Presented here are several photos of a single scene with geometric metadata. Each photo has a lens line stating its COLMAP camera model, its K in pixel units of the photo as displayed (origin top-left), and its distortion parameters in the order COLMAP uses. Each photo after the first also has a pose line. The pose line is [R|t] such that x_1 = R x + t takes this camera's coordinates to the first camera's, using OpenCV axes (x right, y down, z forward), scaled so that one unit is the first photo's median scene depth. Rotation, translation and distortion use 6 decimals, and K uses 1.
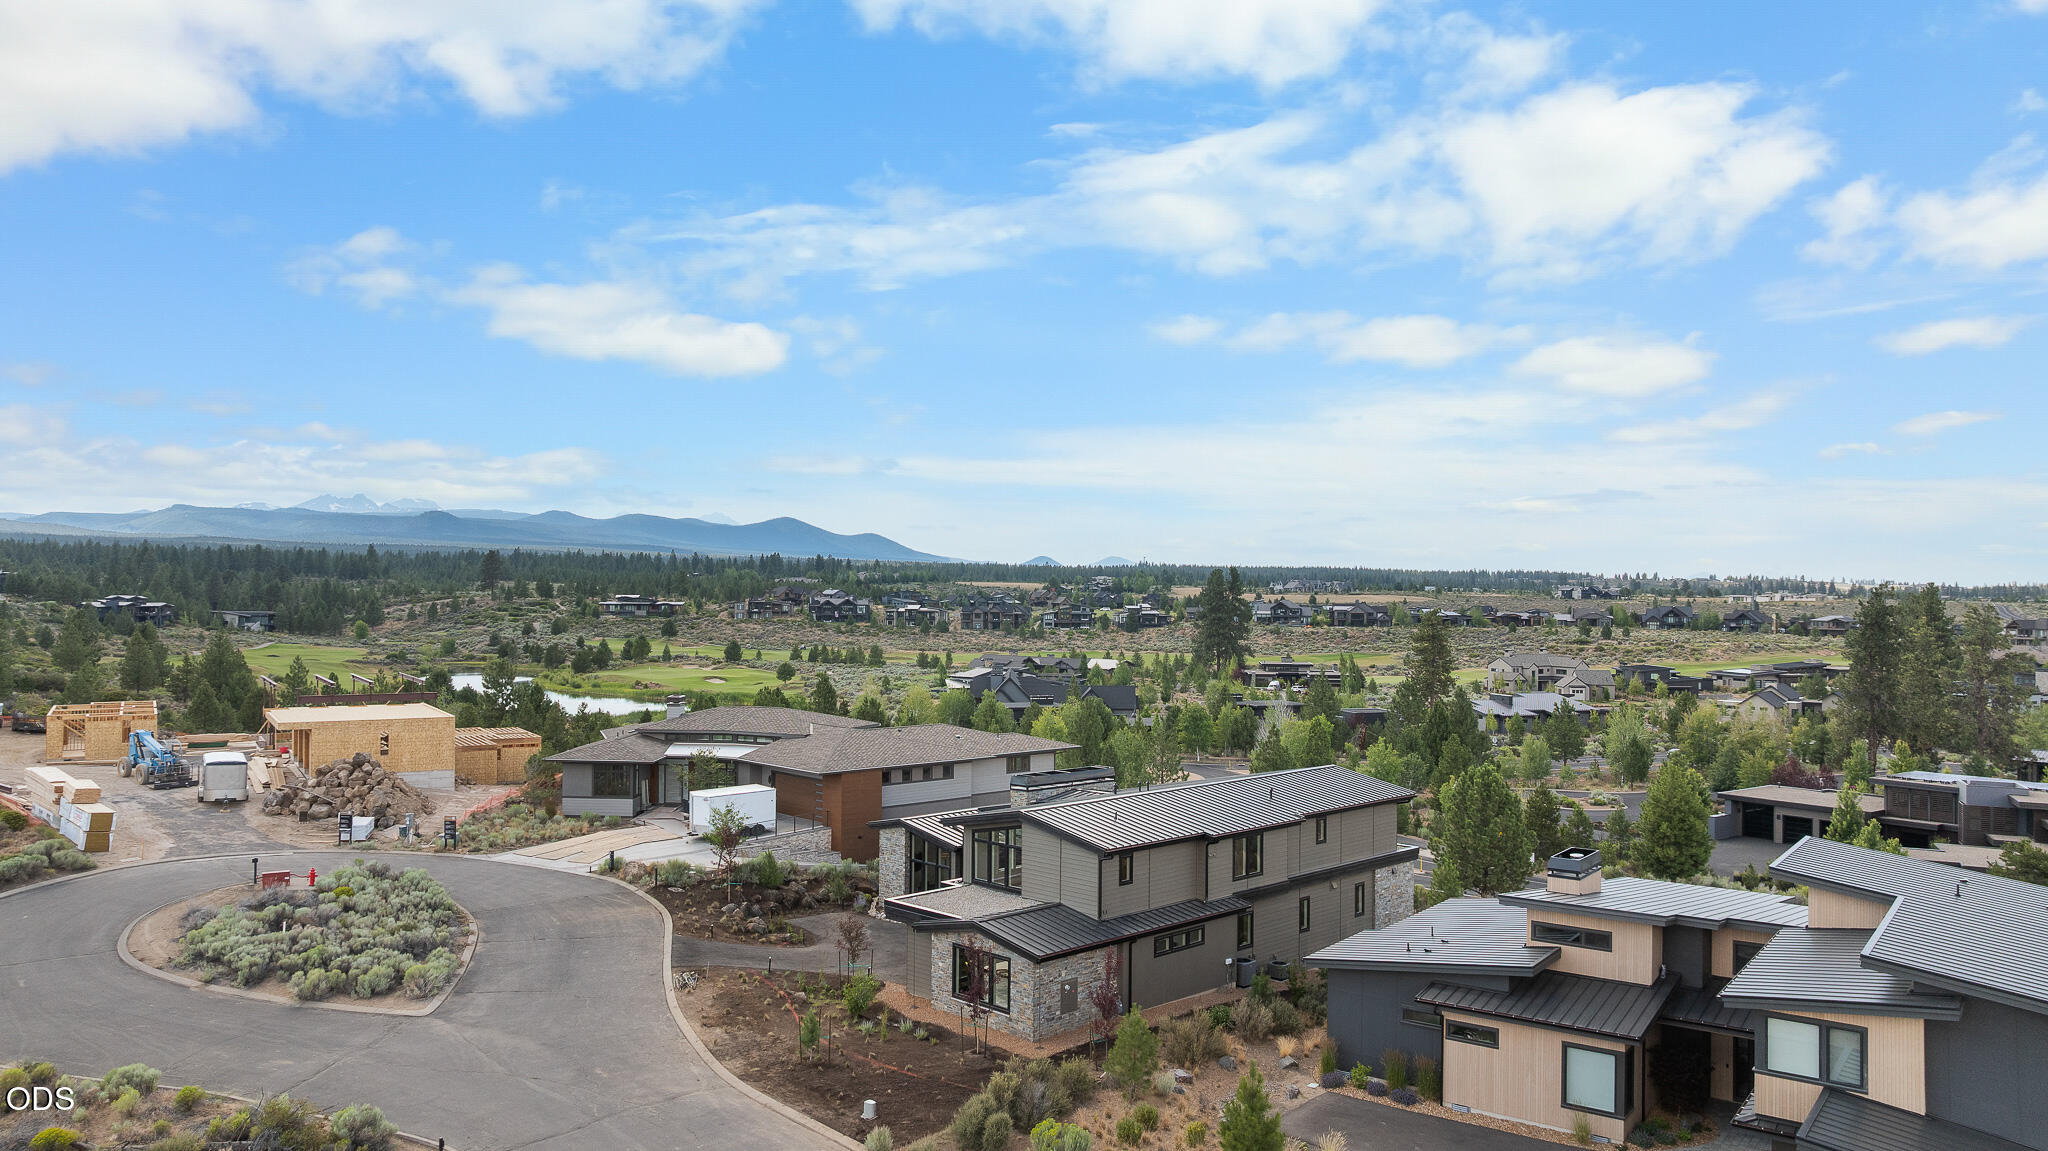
lens RADIAL K [[1433.7, 0, 1024.0], [0, 1433.7, 575.5], [0, 0, 1]] dist [-0.024299, 0.005848]
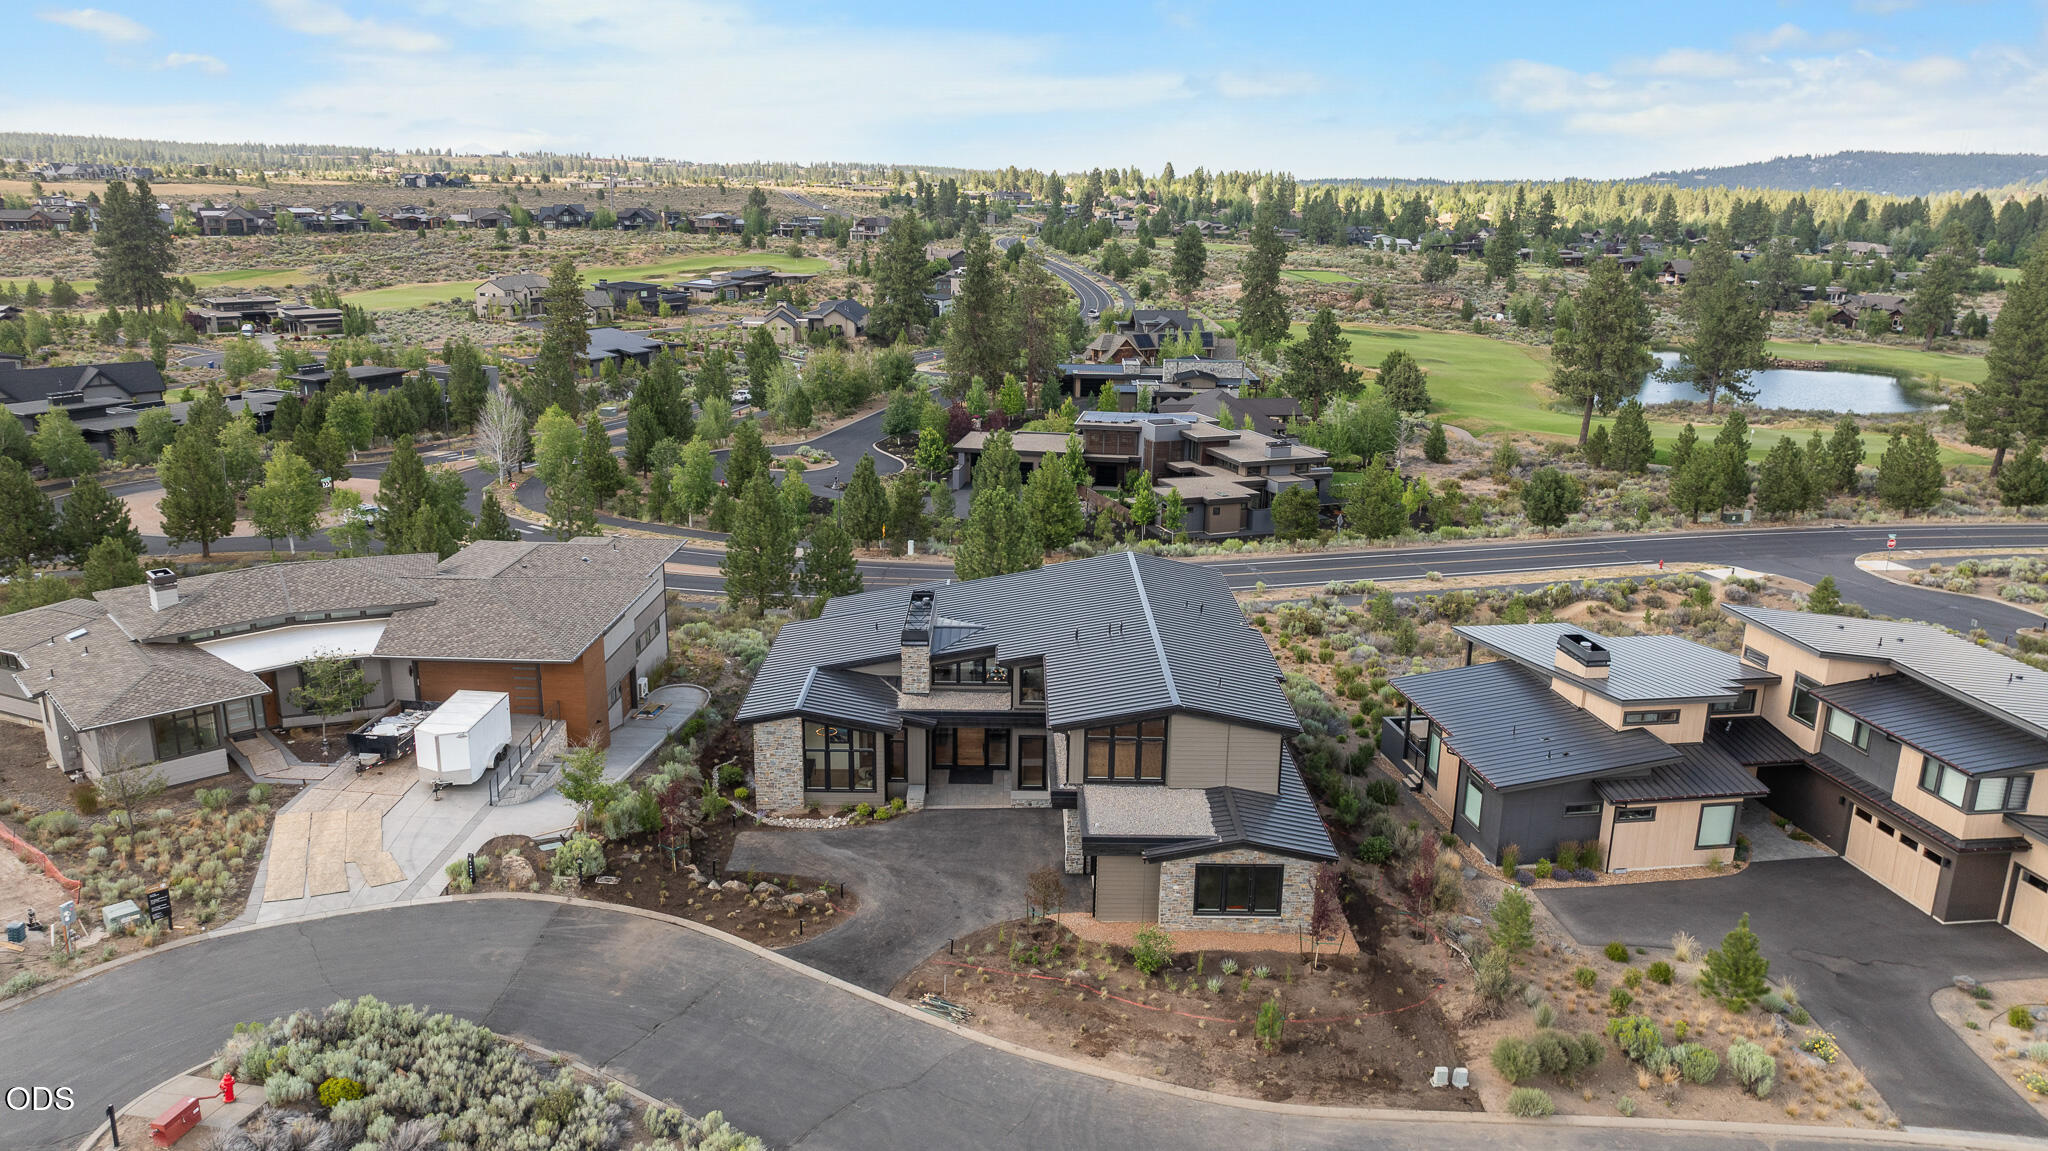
lens RADIAL K [[1432.5, 0, 1024.0], [0, 1432.5, 575.5], [0, 0, 1]] dist [-0.006200, -0.044637]
pose [[0.698818, -0.190630, 0.689430, -0.434380], [-0.016140, 0.959386, 0.281634, -0.110400], [-0.715117, -0.207939, 0.667360, 0.288384]]
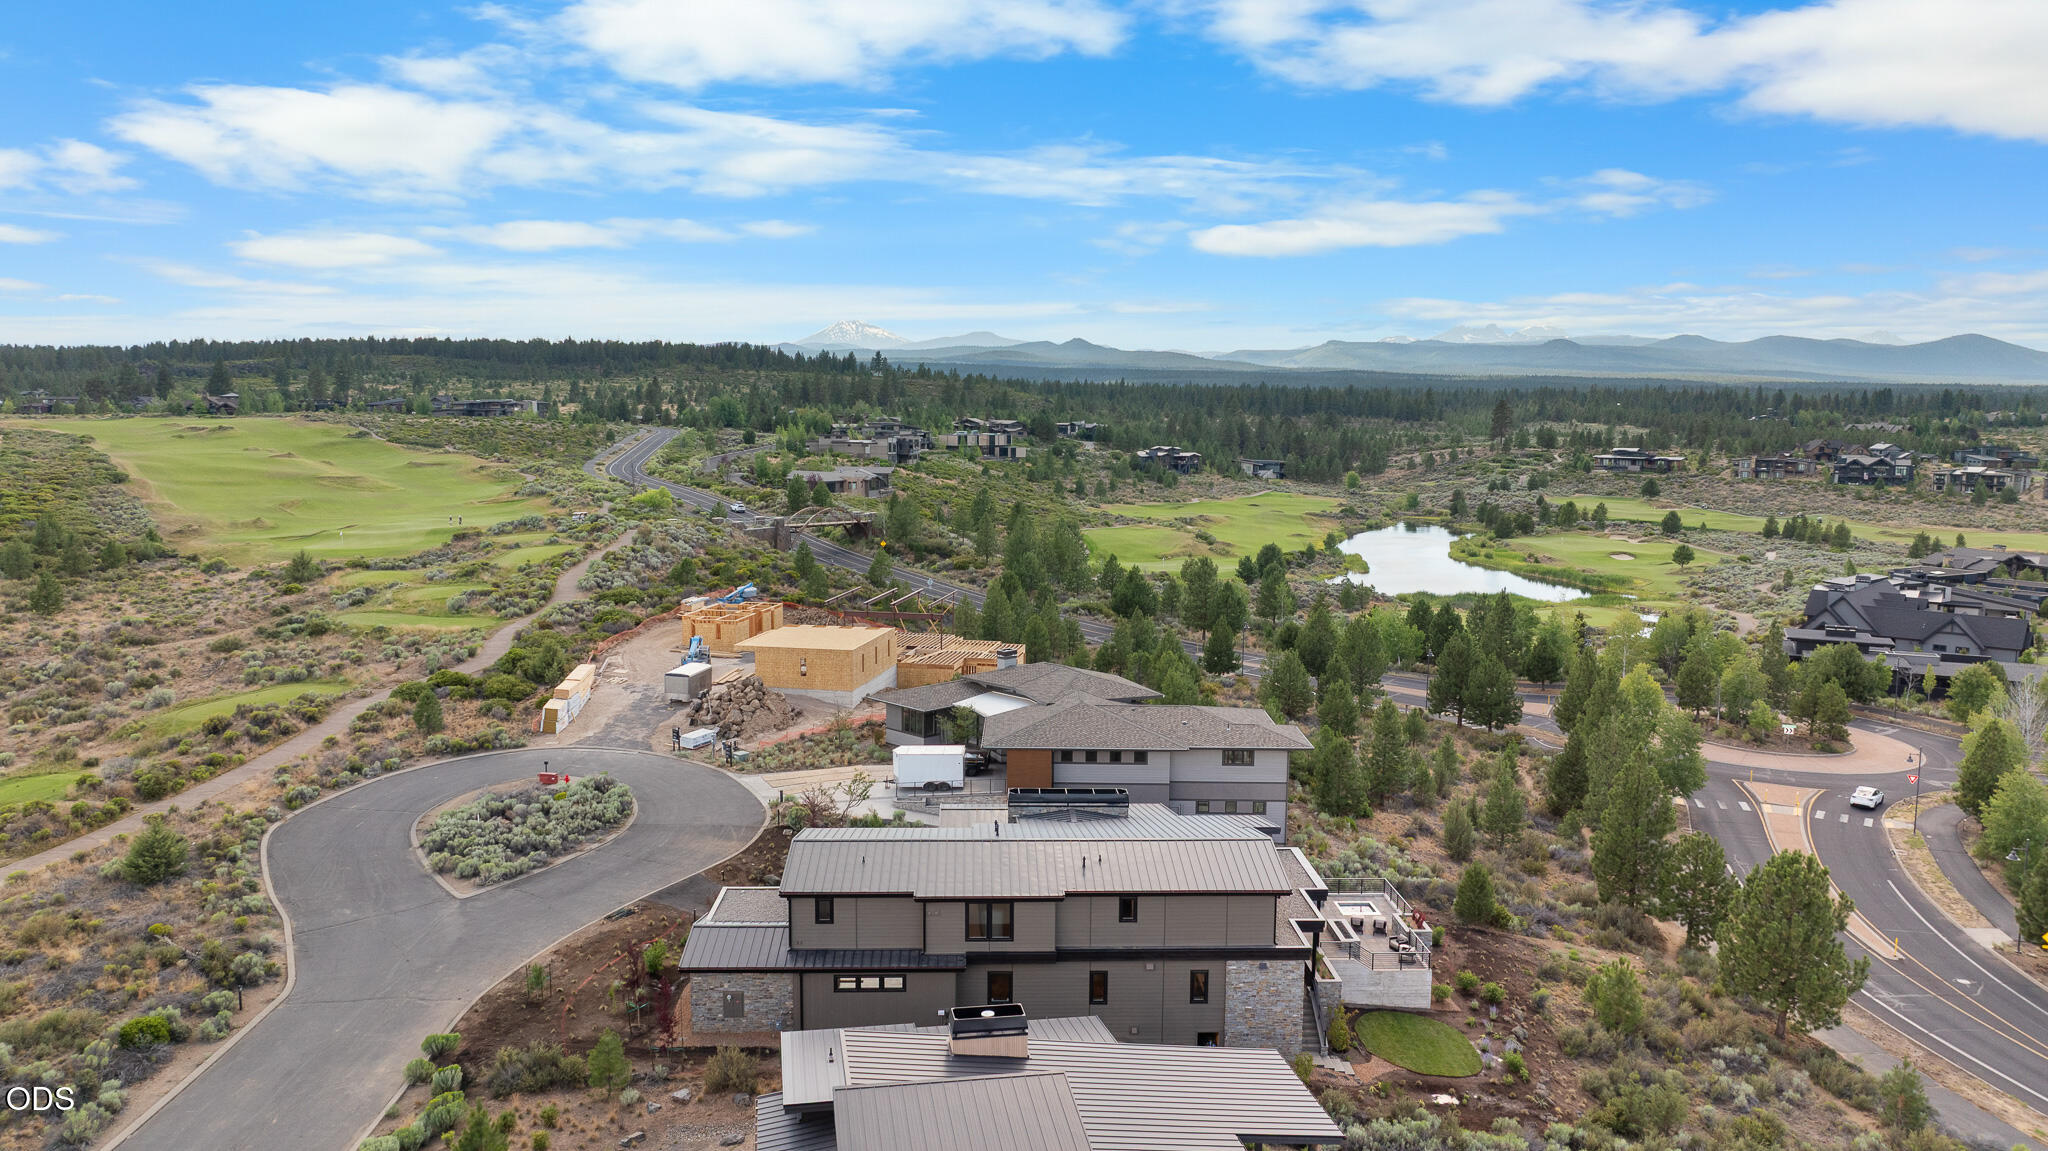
lens RADIAL K [[1433.7, 0, 1024.0], [0, 1433.7, 575.5], [0, 0, 1]] dist [-0.024299, 0.005848]
pose [[0.734953, 0.076873, -0.673747, 0.557485], [0.003805, 0.993071, 0.117458, -0.113715], [0.678107, -0.088890, 0.729568, 0.184145]]
